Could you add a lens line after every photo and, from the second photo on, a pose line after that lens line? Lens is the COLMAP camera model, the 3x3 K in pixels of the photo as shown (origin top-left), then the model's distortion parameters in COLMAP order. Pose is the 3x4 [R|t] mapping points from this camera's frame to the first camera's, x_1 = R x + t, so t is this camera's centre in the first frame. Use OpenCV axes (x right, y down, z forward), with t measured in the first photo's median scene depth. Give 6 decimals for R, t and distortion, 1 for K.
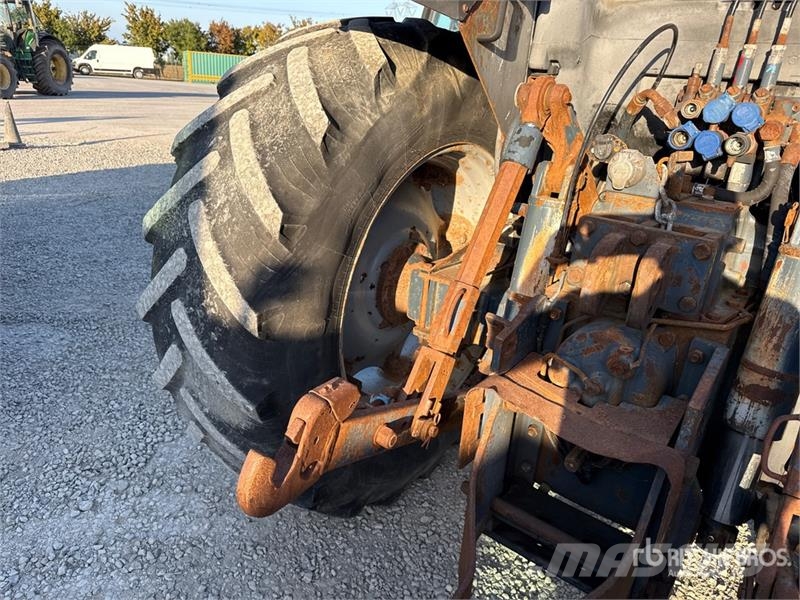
lens RADIAL K [[556.7, 0, 400.8], [0, 556.7, 312.4], [0, 0, 1]] dist [0.048607, -0.062541]
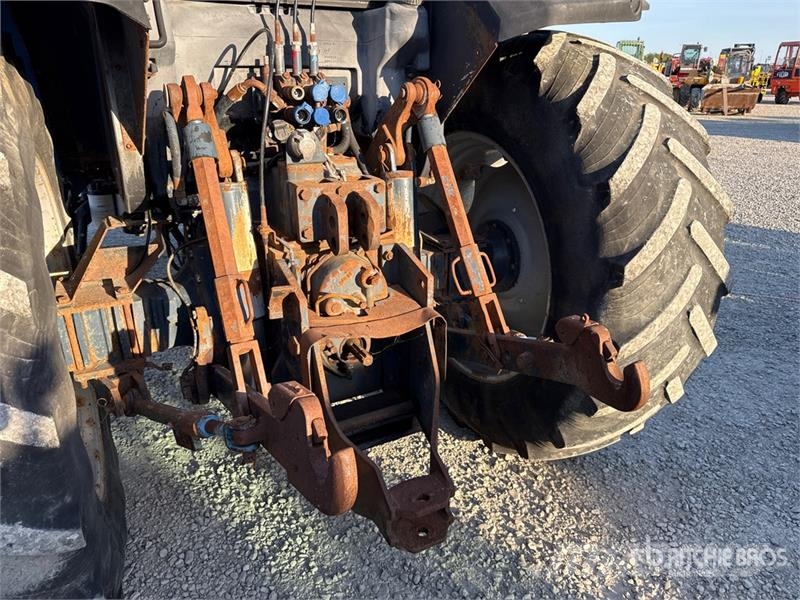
lens RADIAL K [[546.4, 0, 396.9], [0, 546.4, 305.1], [0, 0, 1]] dist [0.038469, -0.065016]
pose [[0.427732, -0.418829, 0.801017, -0.536391], [0.379383, 0.887524, 0.261476, -0.136173], [-0.820435, 0.192050, 0.538519, 0.164932]]
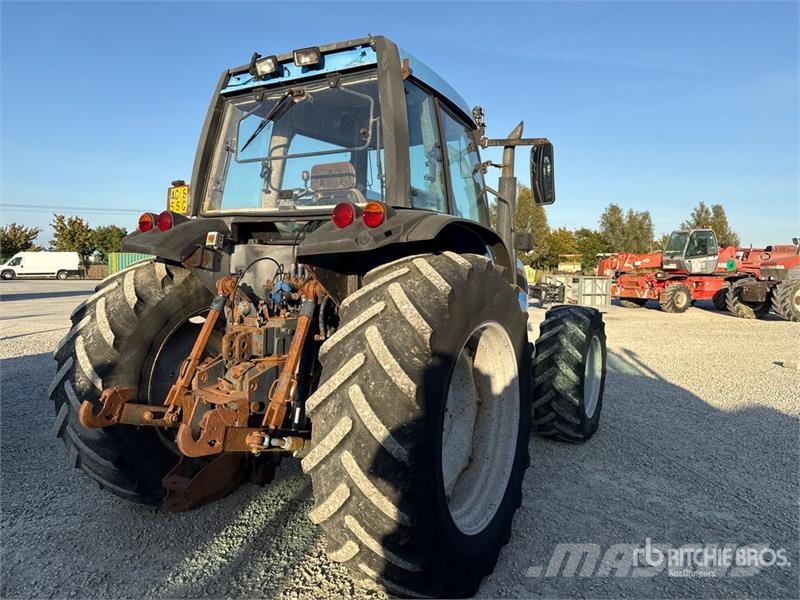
lens RADIAL K [[546.4, 0, 396.9], [0, 546.4, 305.1], [0, 0, 1]] dist [0.038469, -0.065016]
pose [[0.988329, -0.070297, 0.135148, 0.616634], [0.108794, 0.946704, -0.303175, 0.495398], [-0.106632, 0.314340, 0.943303, -1.279435]]
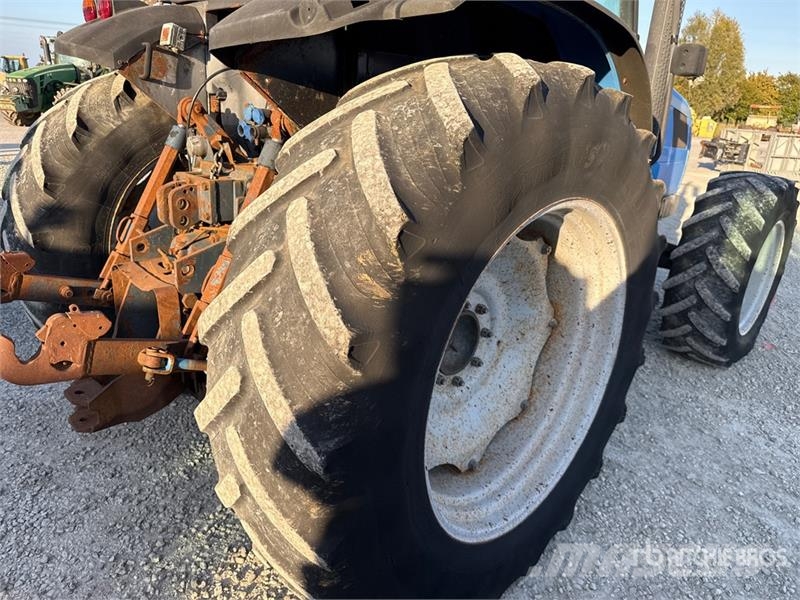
lens RADIAL K [[546.4, 0, 396.9], [0, 546.4, 305.1], [0, 0, 1]] dist [0.038469, -0.065016]
pose [[0.992732, 0.021142, -0.118472, 0.996979], [-0.026633, 0.998634, -0.044955, 0.250634], [0.117360, 0.047784, 0.991939, -0.518496]]
